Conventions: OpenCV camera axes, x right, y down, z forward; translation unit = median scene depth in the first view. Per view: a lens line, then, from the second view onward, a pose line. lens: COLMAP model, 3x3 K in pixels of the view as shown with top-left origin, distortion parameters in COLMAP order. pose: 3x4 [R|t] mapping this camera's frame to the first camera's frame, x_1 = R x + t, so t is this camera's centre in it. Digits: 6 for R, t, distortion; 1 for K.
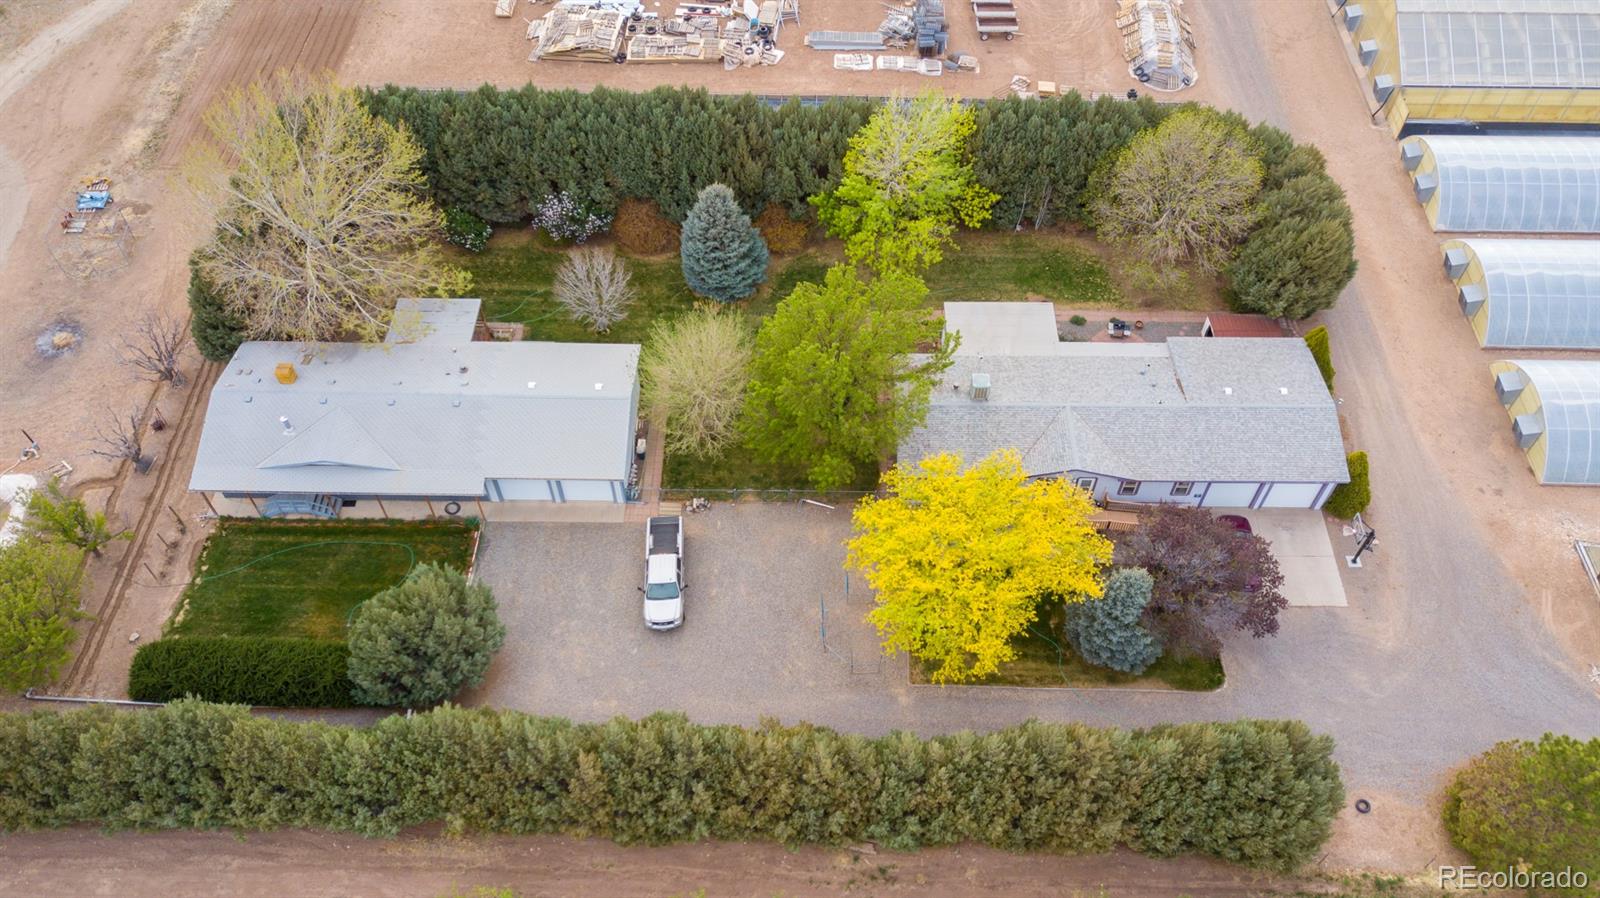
lens RADIAL K [[1220.4, 0, 816.0], [0, 1220.4, 456.1], [0, 0, 1]] dist [0.023069, -0.022280]
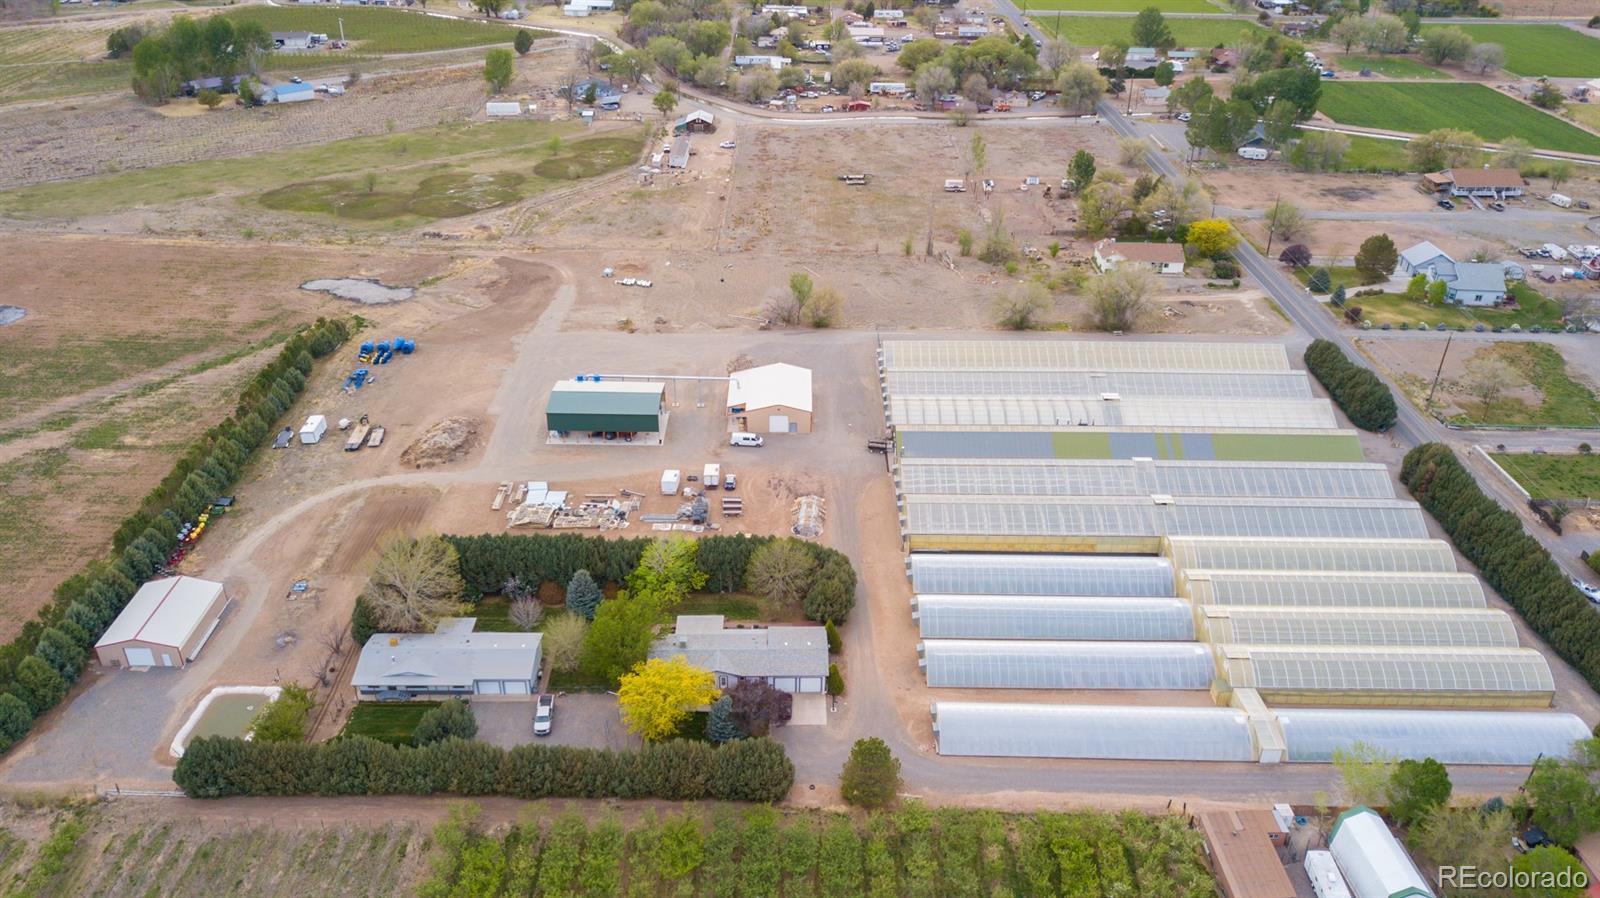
lens RADIAL K [[1220.4, 0, 801.7], [0, 1220.4, 440.0], [0, 0, 1]] dist [0.023069, -0.022280]
pose [[0.999779, -0.007654, 0.019602, 0.290516], [0.015074, 0.910449, -0.413346, 0.517201], [-0.014683, 0.413550, 0.910363, -1.221846]]
